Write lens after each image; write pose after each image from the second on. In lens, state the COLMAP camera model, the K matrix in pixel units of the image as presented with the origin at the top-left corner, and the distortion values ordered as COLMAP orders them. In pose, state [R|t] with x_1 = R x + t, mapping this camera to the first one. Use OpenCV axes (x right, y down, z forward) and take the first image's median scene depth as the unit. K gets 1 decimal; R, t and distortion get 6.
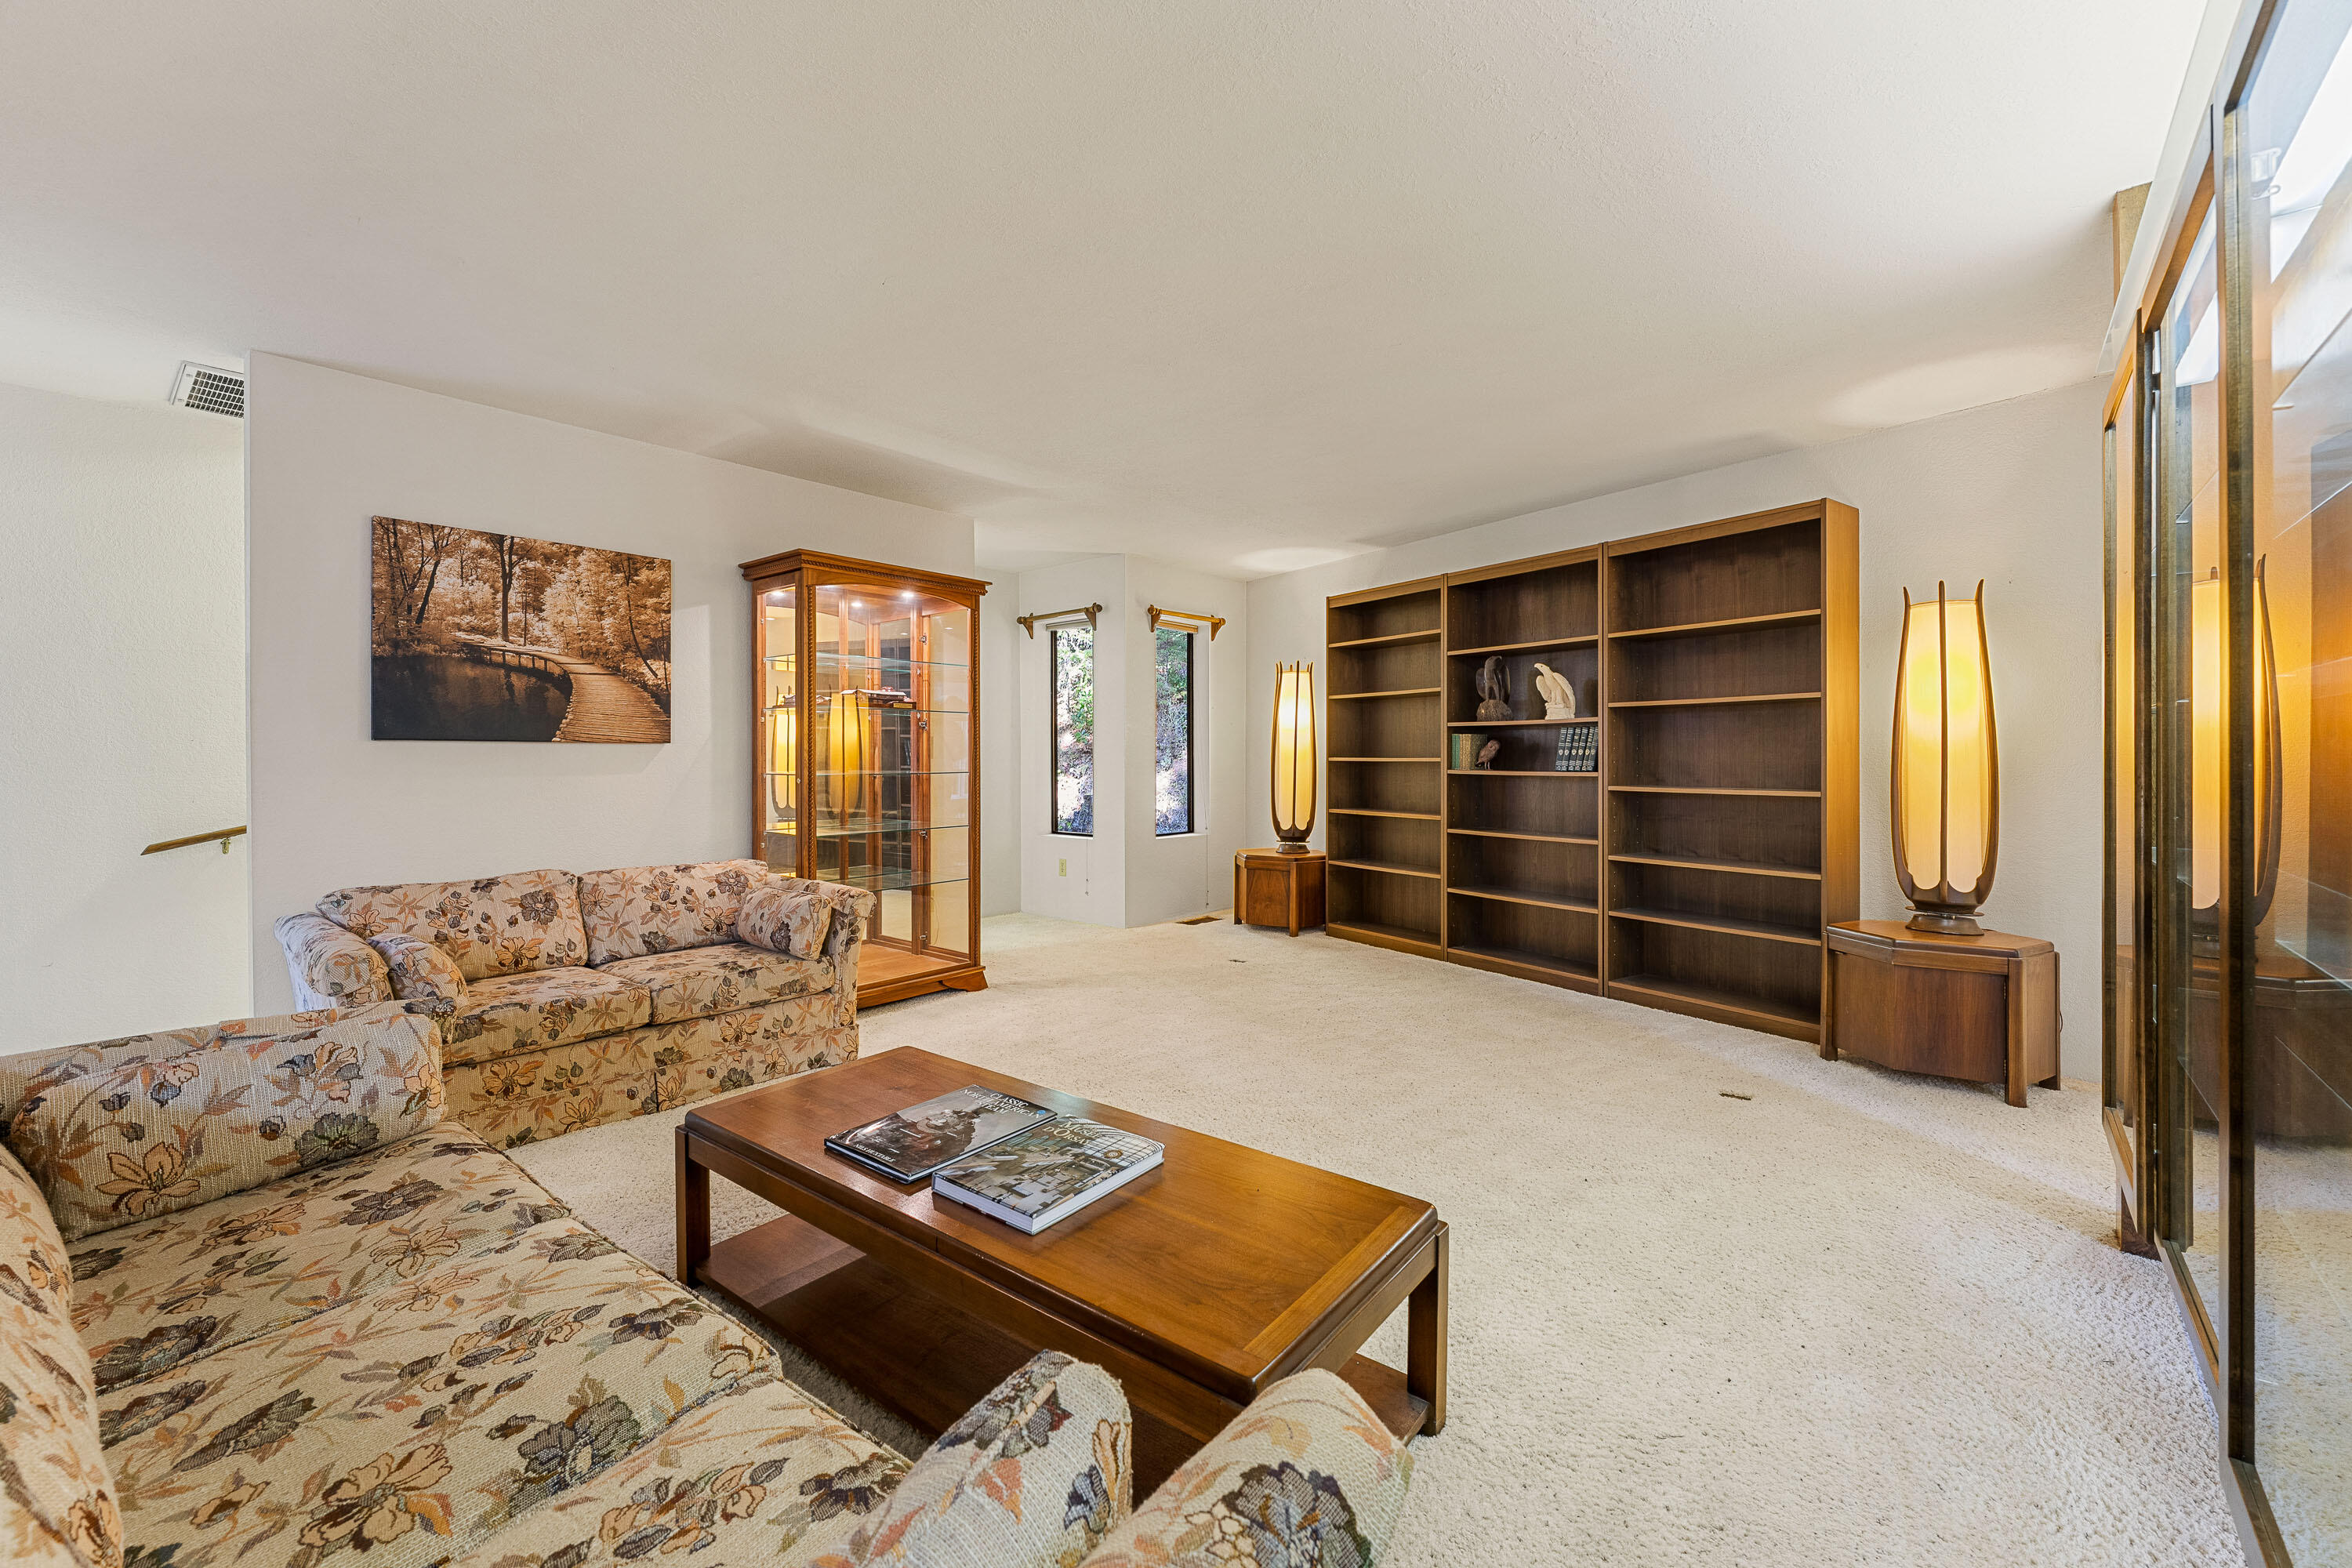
lens RADIAL K [[937.0, 0, 1182.2], [0, 937.0, 759.7], [0, 0, 1]] dist [0.000806, 0.000033]
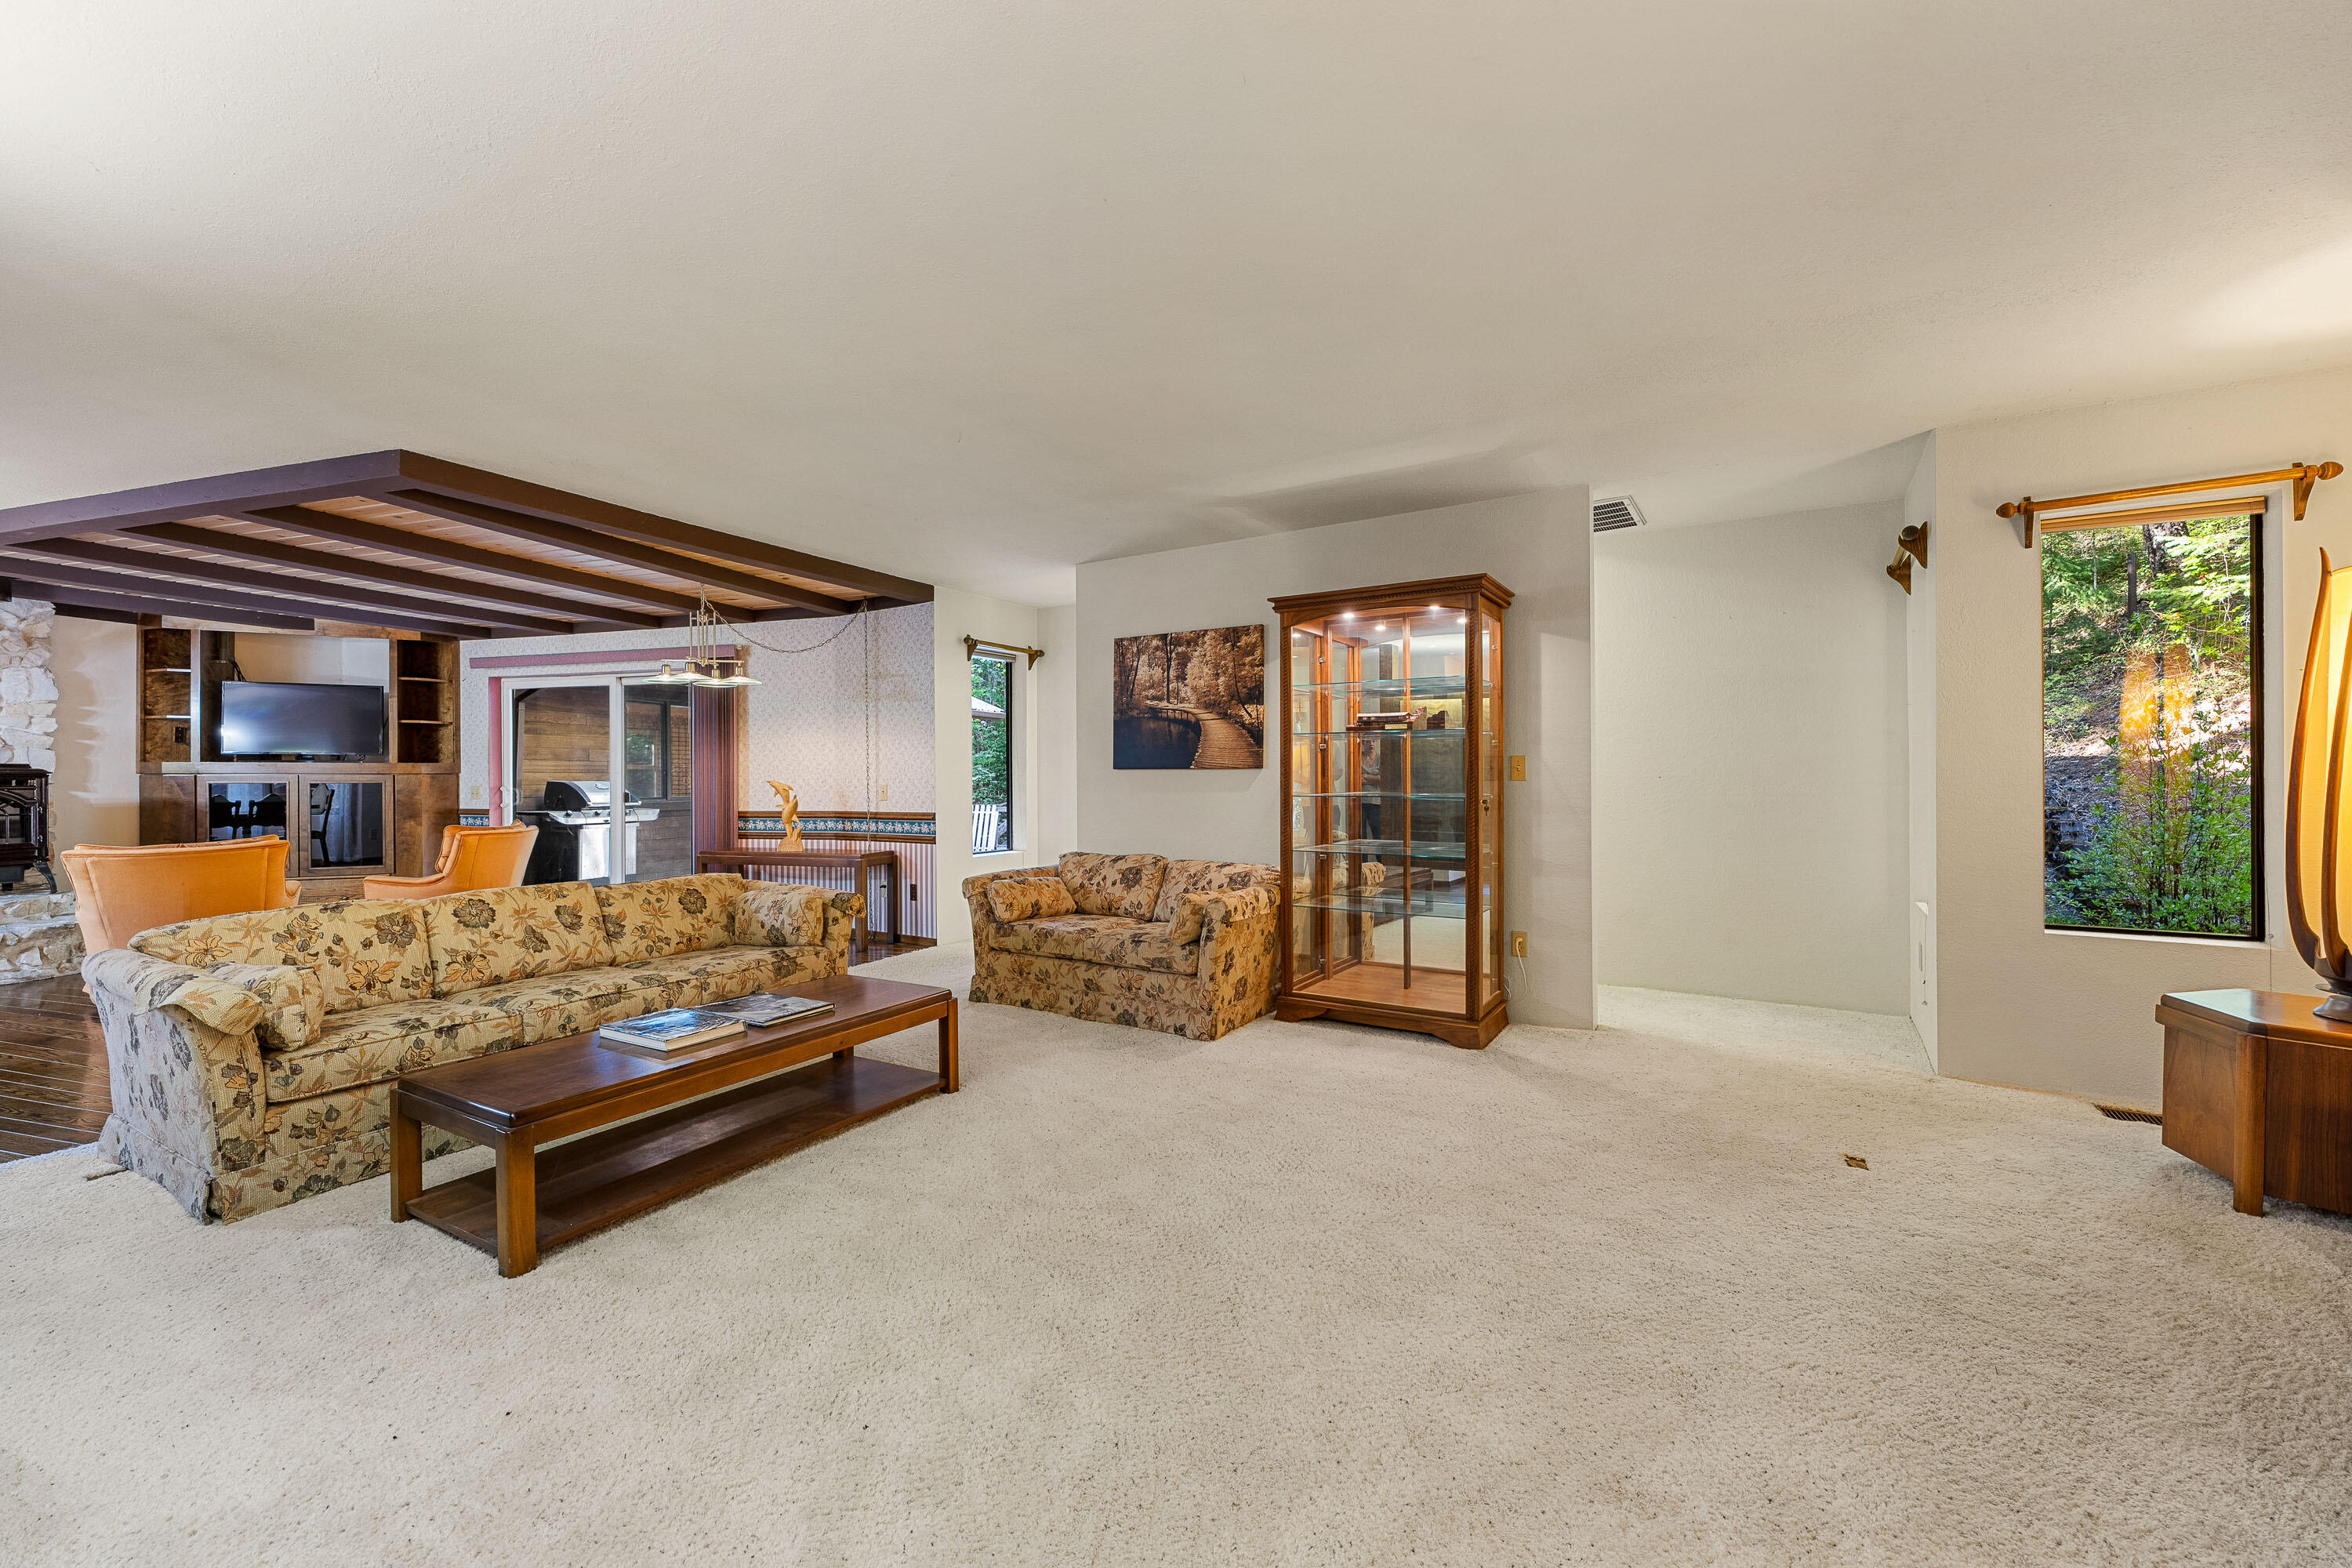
lens RADIAL K [[937.0, 0, 1180.9], [0, 937.0, 787.6], [0, 0, 1]] dist [0.000806, 0.000033]
pose [[0.141818, 0.009430, -0.989848, 0.792486], [-0.003633, 0.999953, 0.009006, -0.002913], [0.989886, 0.002319, 0.141845, 0.811396]]
